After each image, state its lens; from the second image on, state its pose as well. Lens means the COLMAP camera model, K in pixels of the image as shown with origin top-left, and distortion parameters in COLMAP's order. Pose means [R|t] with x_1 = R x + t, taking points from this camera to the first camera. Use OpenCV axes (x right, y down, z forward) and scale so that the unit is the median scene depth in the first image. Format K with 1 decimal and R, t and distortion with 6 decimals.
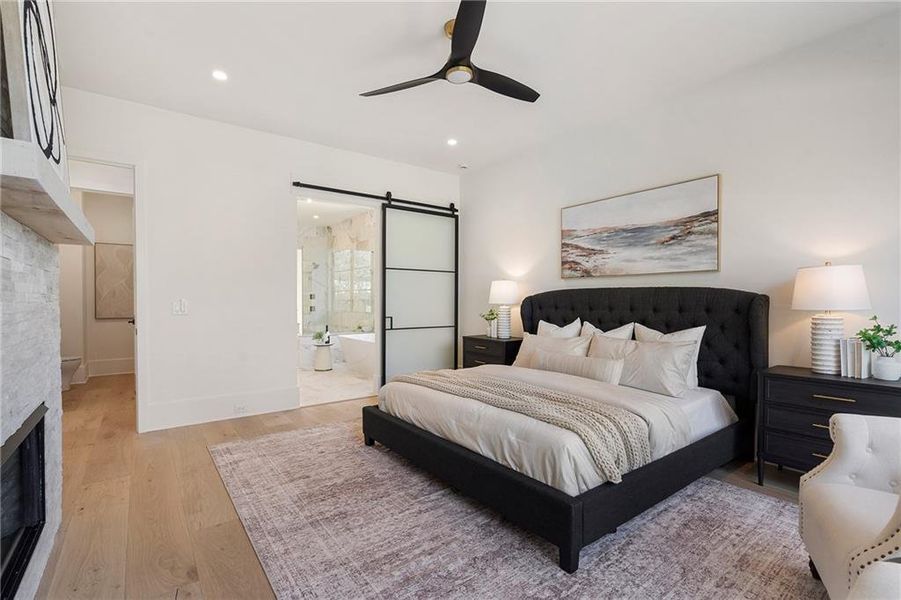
lens RADIAL K [[413.1, 0, 446.8], [0, 413.1, 303.3], [0, 0, 1]] dist [-0.003719, 0.000893]
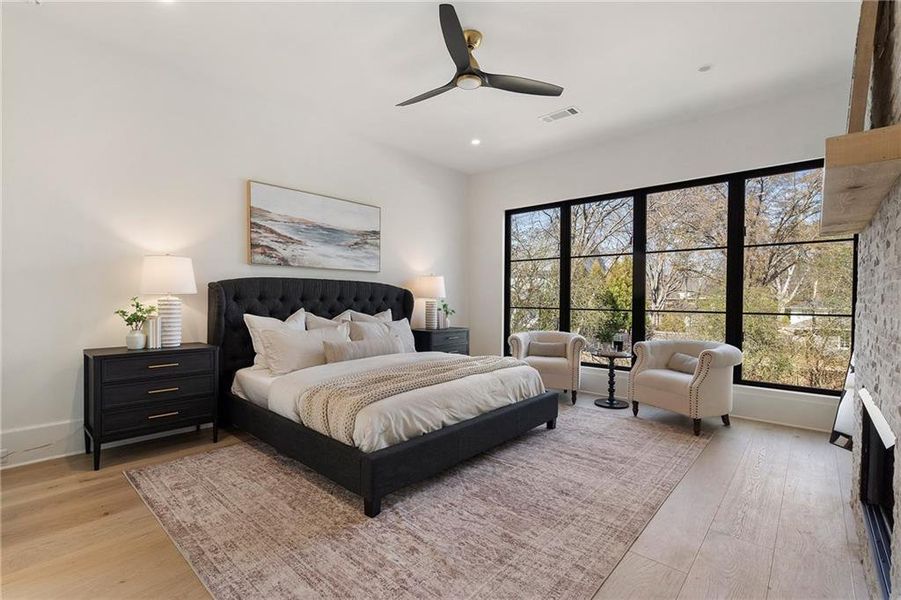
lens RADIAL K [[413.1, 0, 446.2], [0, 413.1, 299.8], [0, 0, 1]] dist [-0.003719, 0.000893]
pose [[-0.197633, -0.007327, 0.980249, -0.734989], [-0.000526, 0.999973, 0.007368, 0.008954], [-0.980276, 0.000940, -0.197631, 0.903519]]
